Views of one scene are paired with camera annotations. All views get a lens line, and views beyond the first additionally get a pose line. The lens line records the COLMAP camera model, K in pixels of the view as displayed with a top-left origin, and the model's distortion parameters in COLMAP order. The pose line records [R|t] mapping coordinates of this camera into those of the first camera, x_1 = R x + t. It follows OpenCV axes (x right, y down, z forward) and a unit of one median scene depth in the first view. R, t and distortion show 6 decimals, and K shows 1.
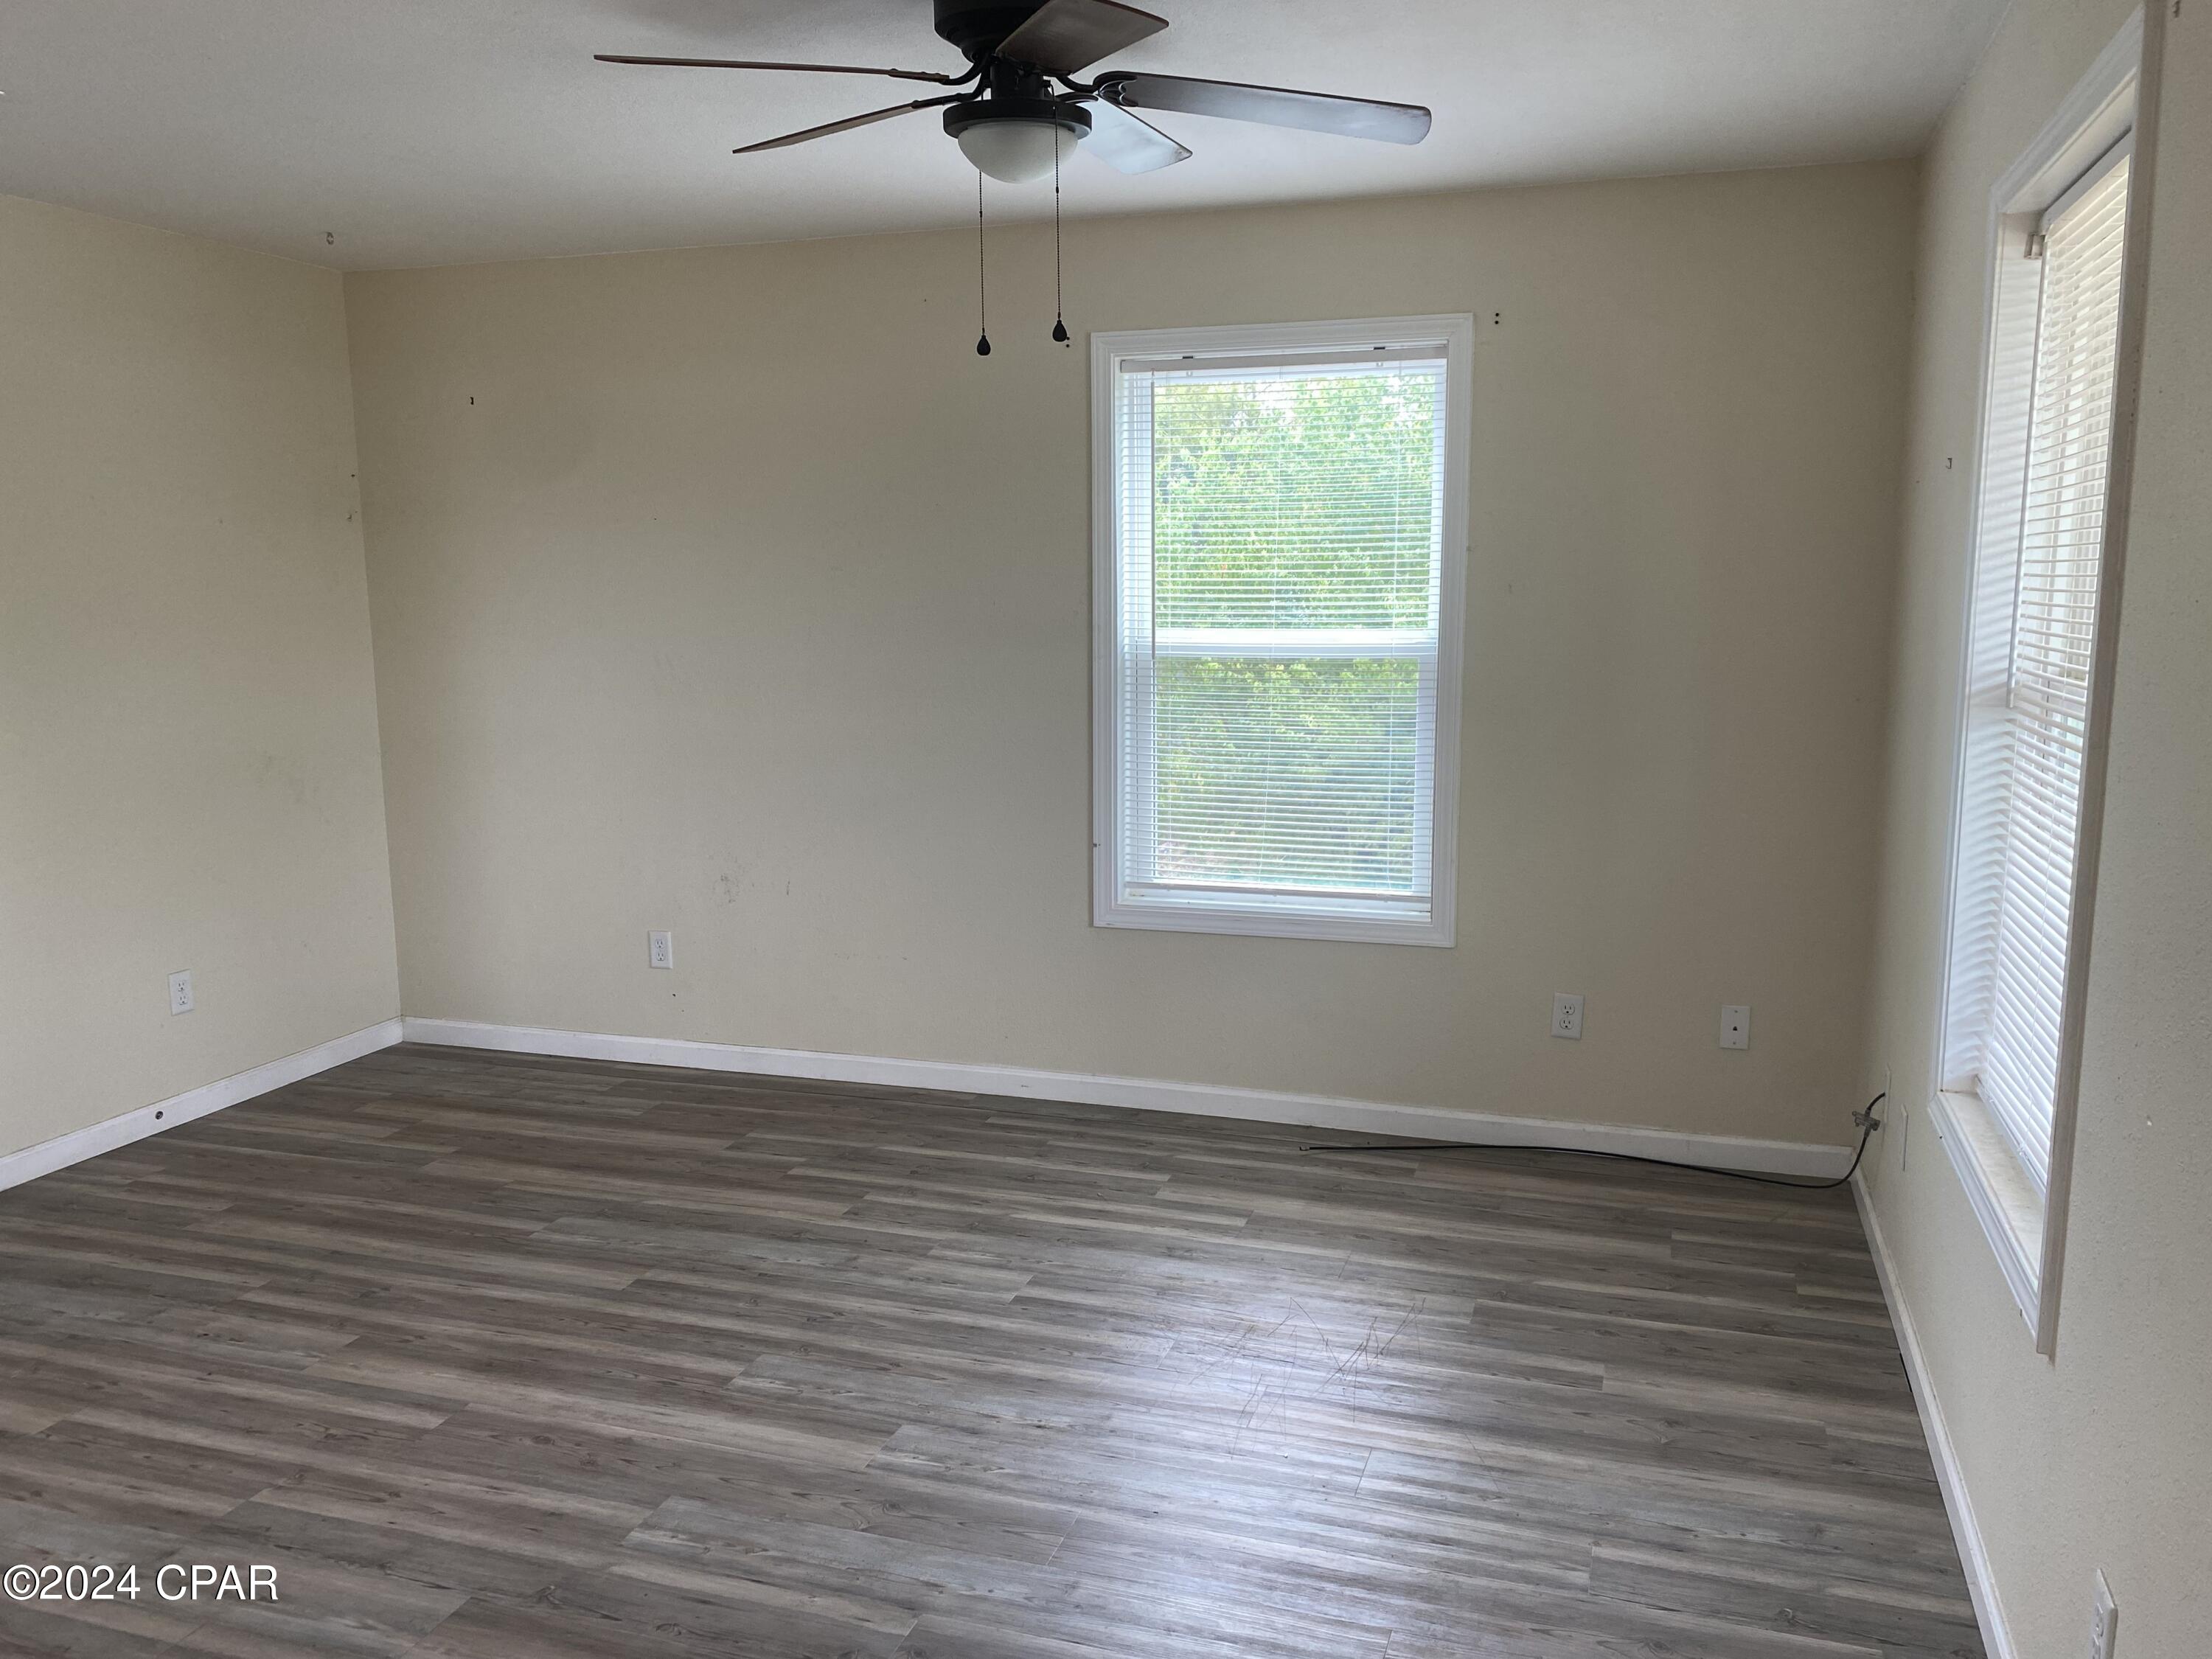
lens RADIAL K [[1676.1, 0, 1128.2], [0, 1676.1, 848.2], [0, 0, 1]] dist [0.004823, -0.005161]
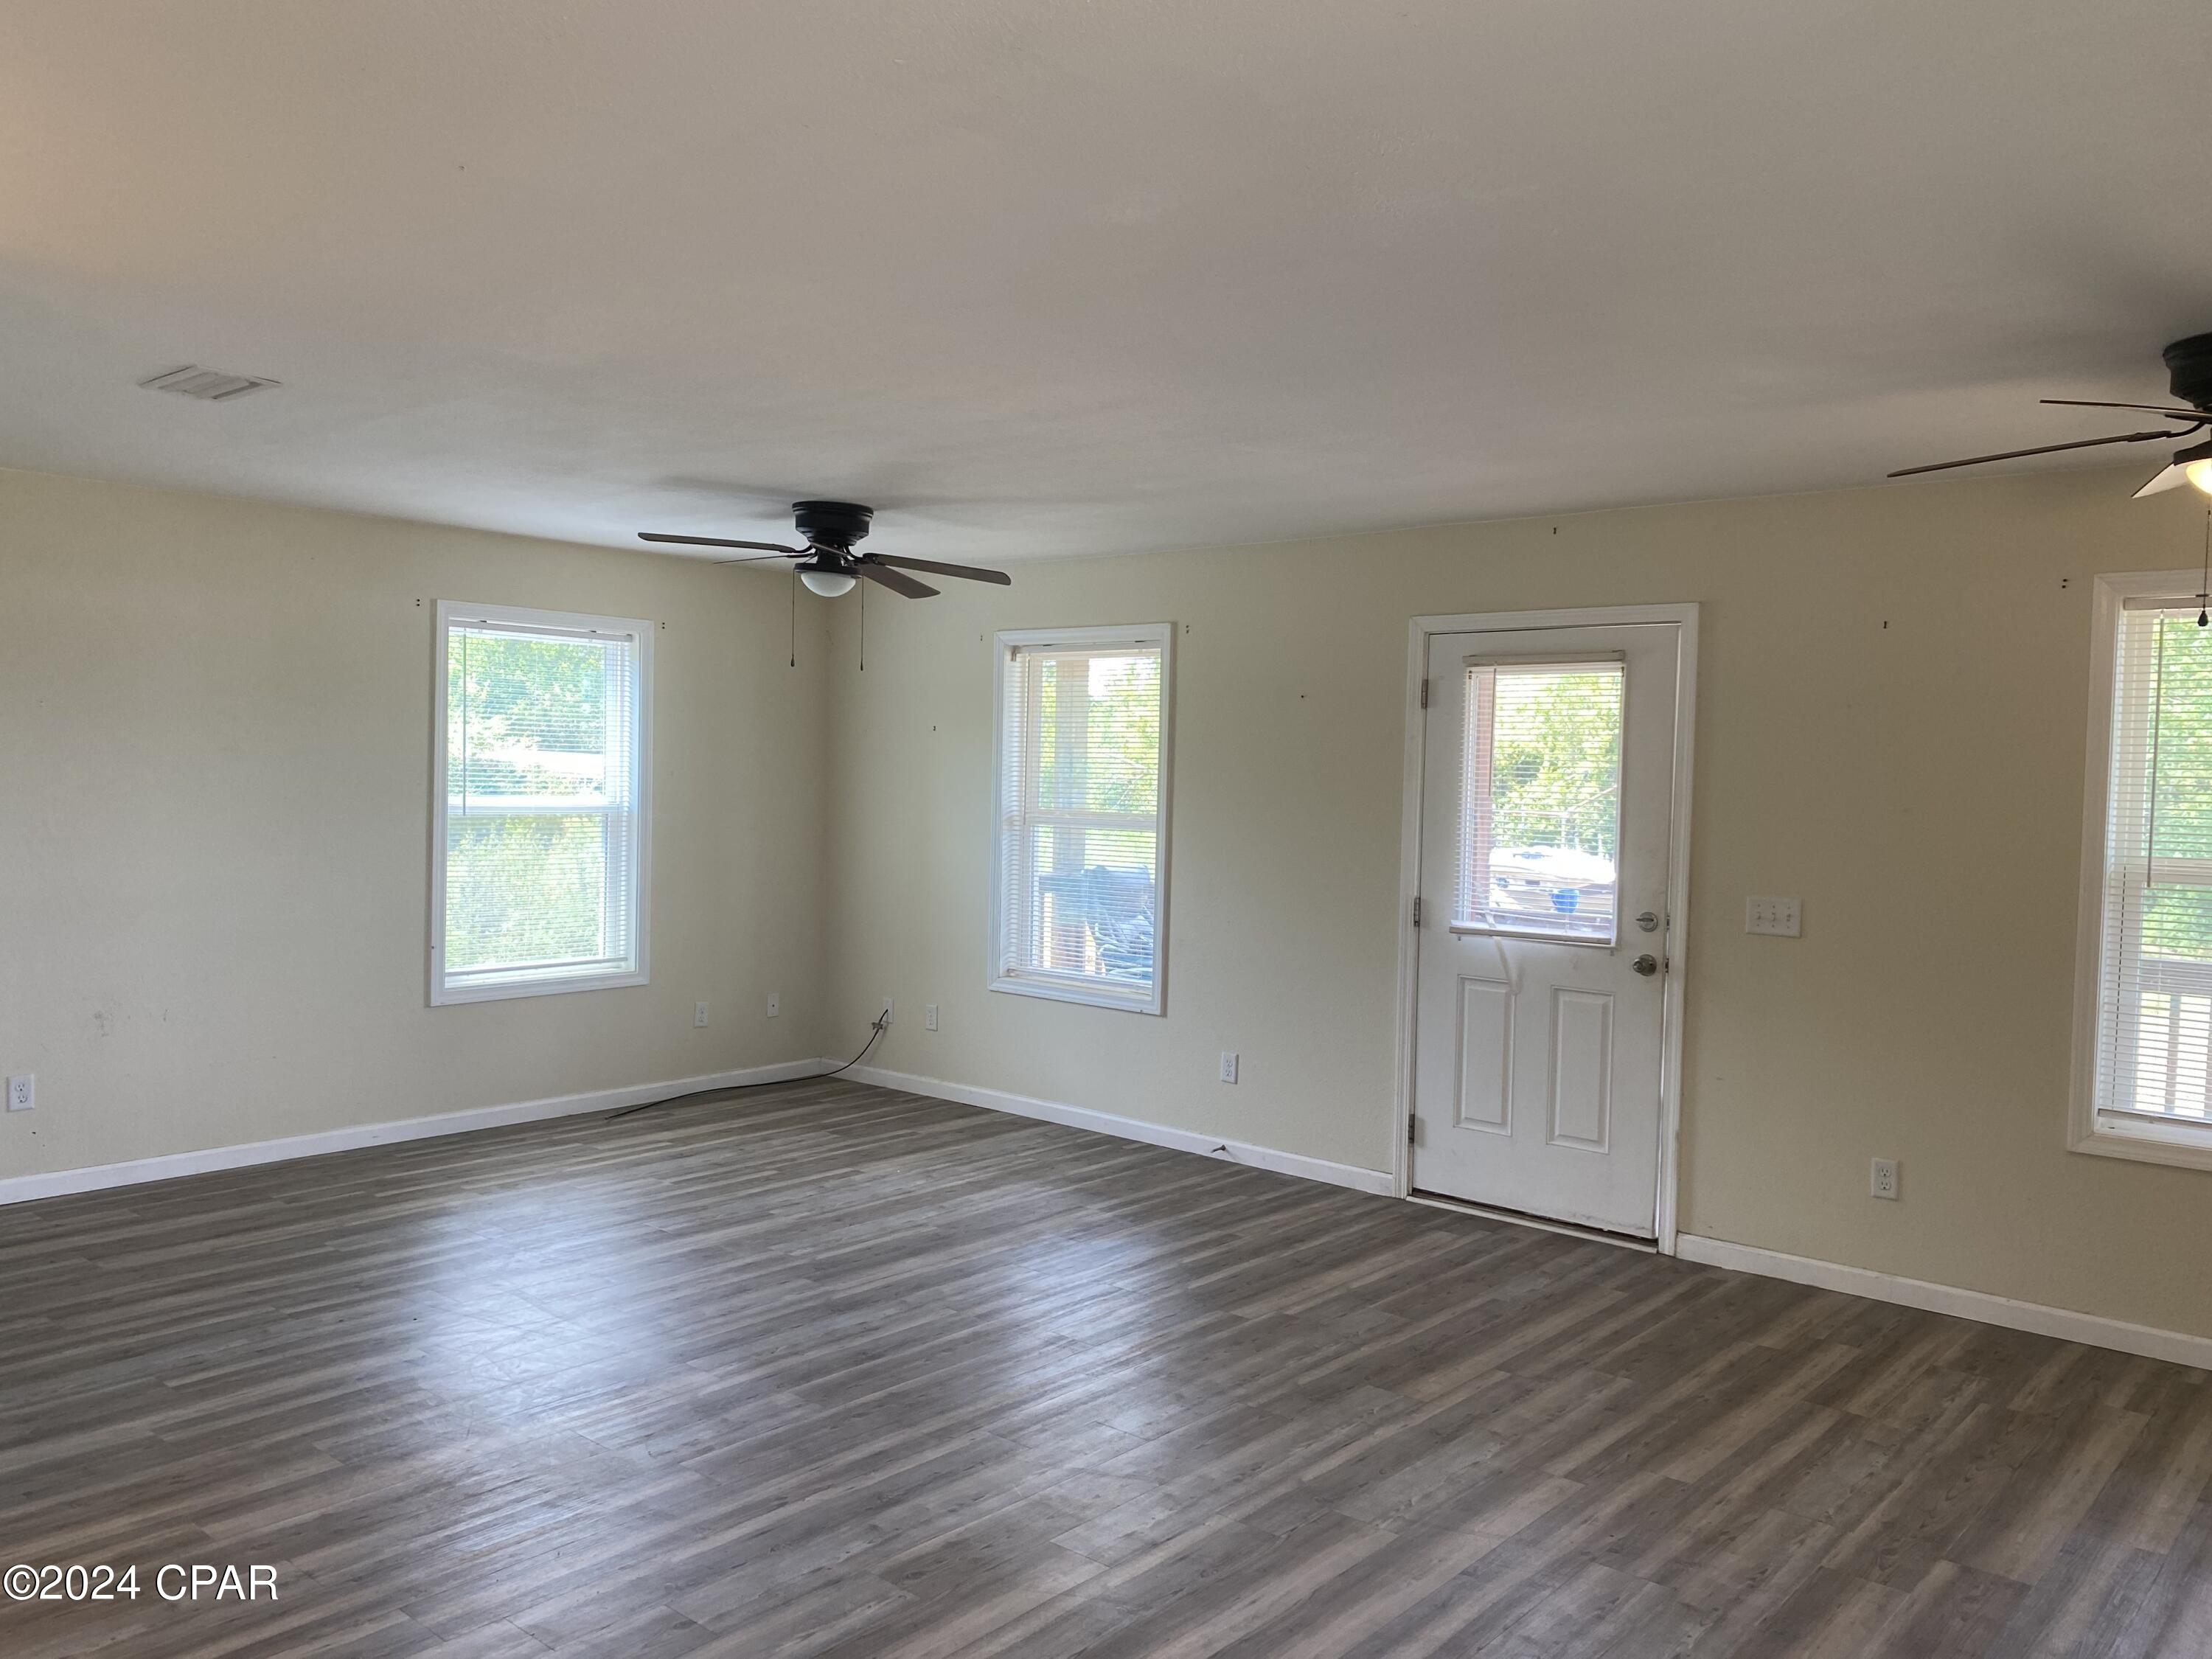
lens RADIAL K [[1692.1, 0, 1097.3], [0, 1692.1, 843.7], [0, 0, 1]] dist [0.000674, -0.002425]
pose [[0.394197, -0.029138, 0.918564, -1.328926], [0.119863, 0.992590, -0.019952, 0.008665], [-0.911176, 0.117967, 0.394769, -0.113916]]
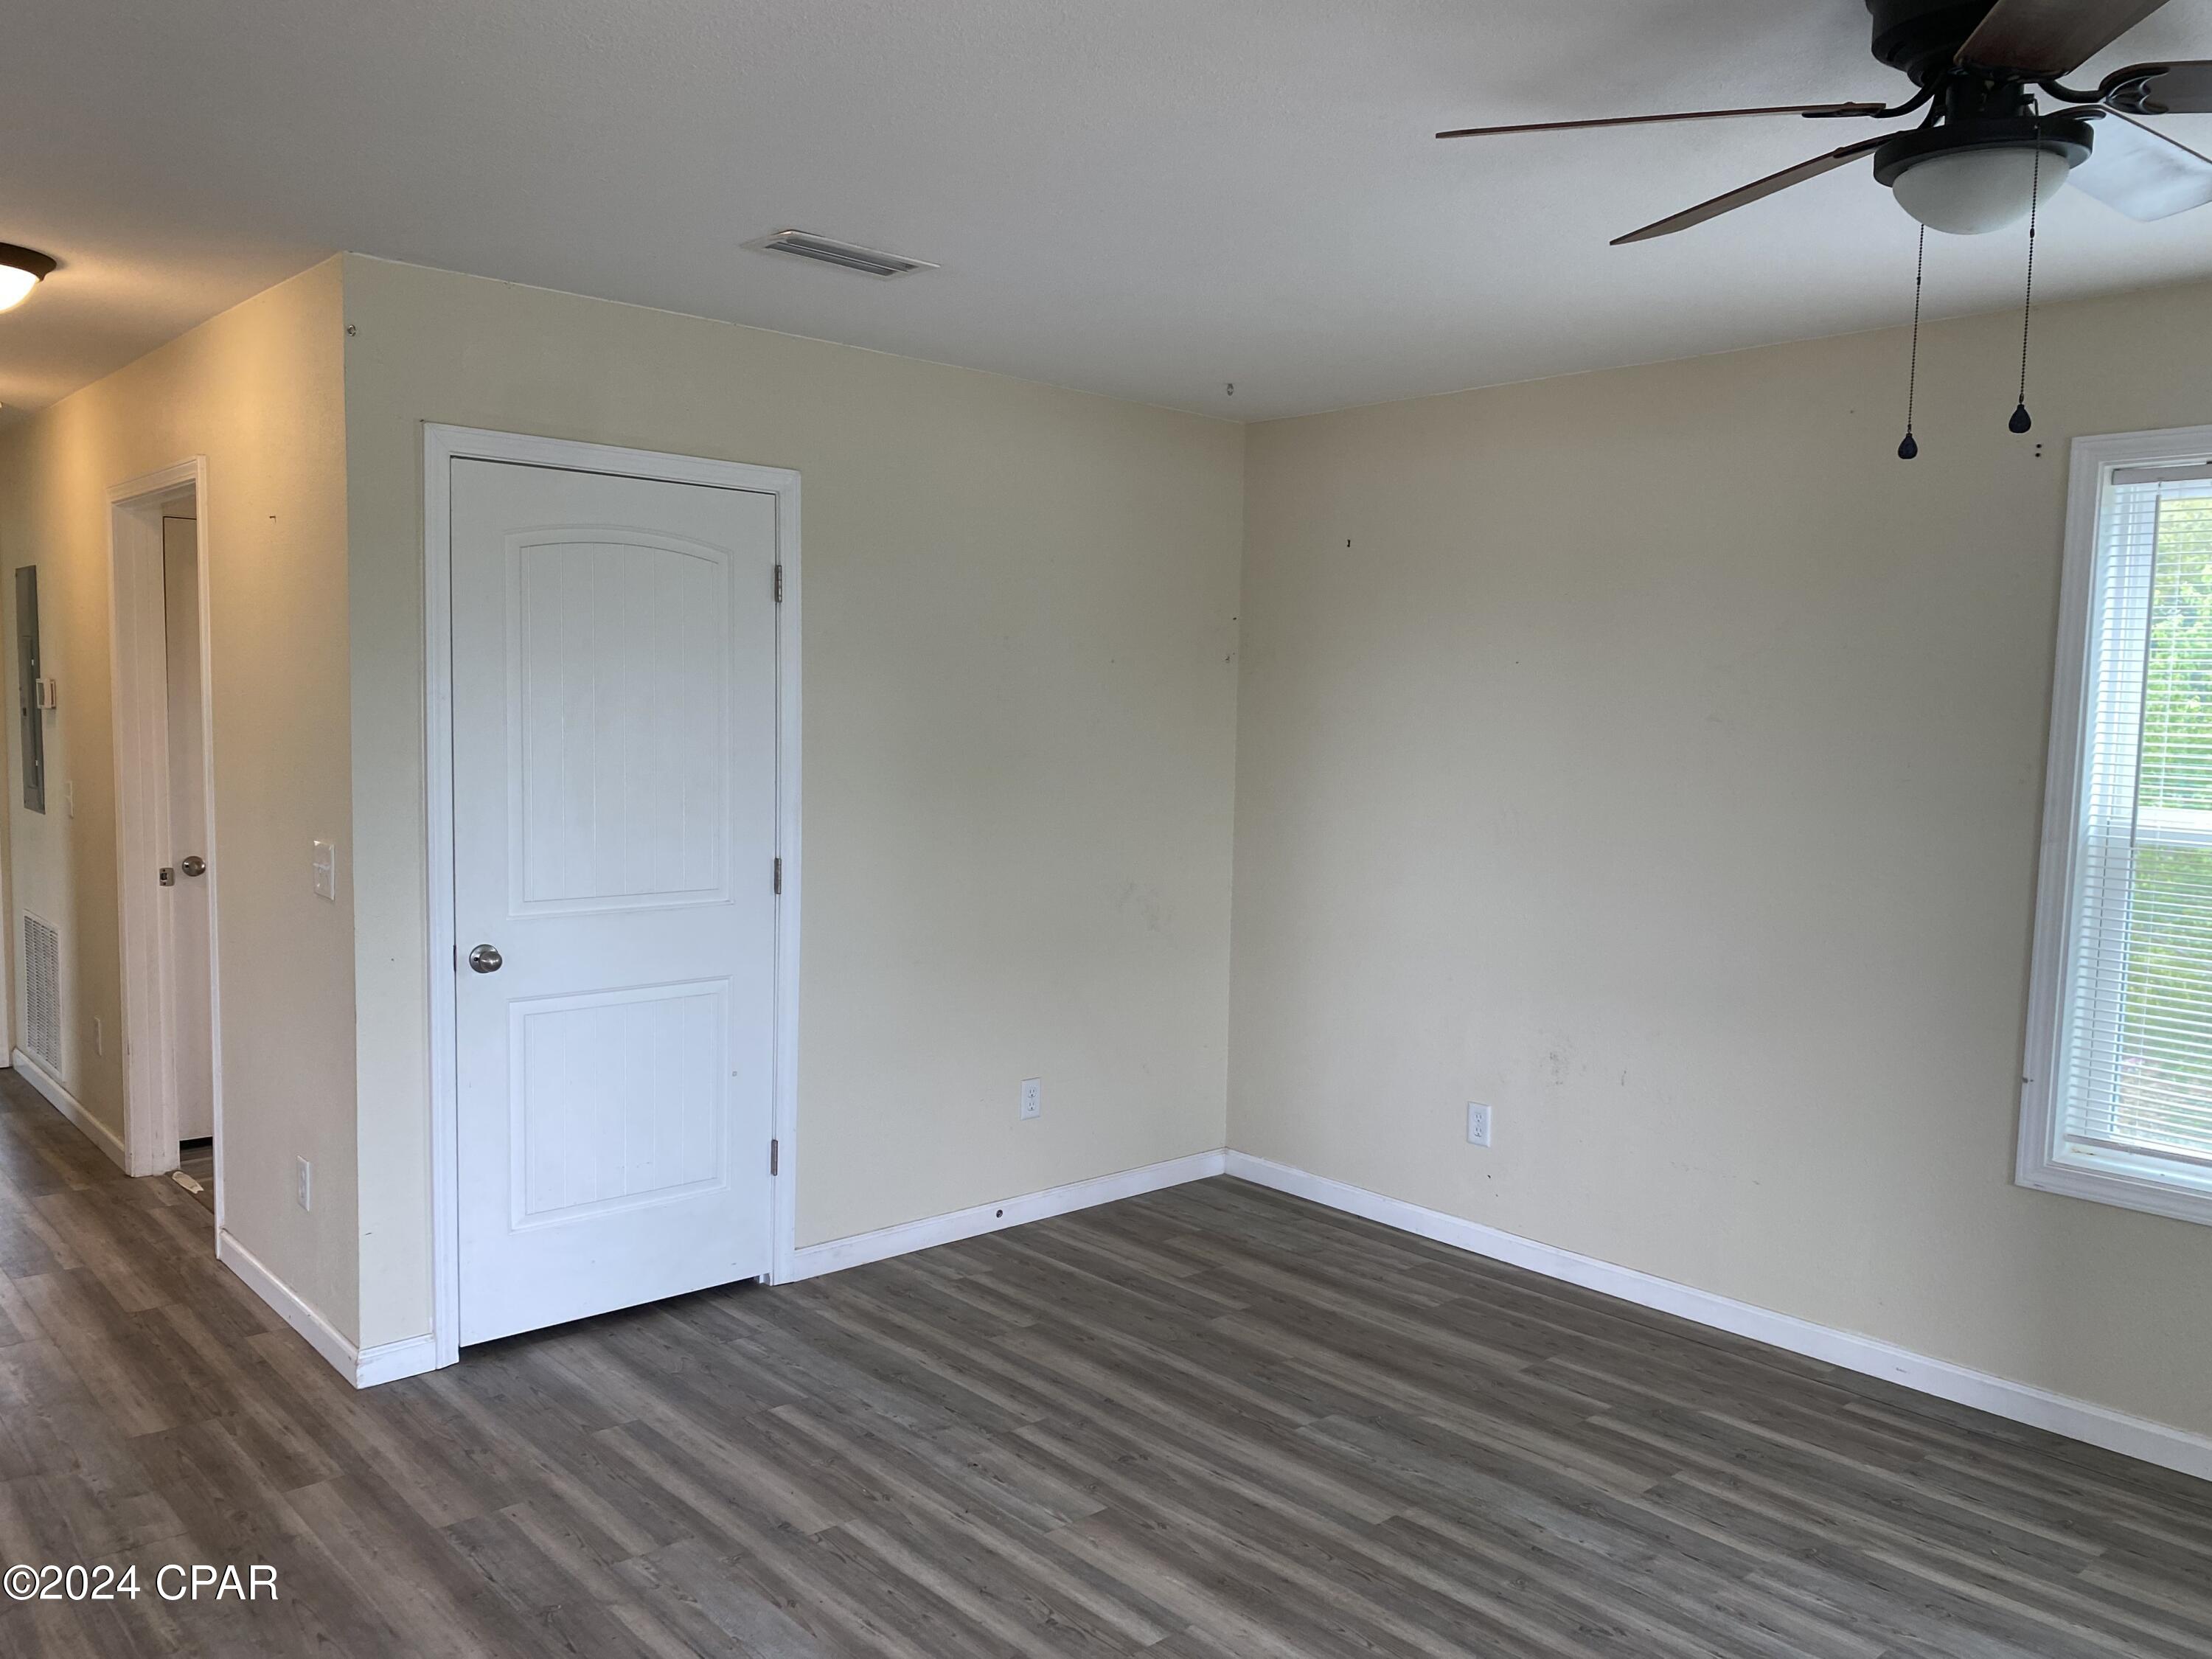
lens RADIAL K [[1676.1, 0, 1128.2], [0, 1676.1, 848.2], [0, 0, 1]] dist [0.004823, -0.005161]
pose [[0.865059, 0.068940, -0.496911, -0.000638], [-0.107949, 0.992889, -0.050175, -0.029281], [0.489918, 0.097046, 0.866350, 0.125335]]
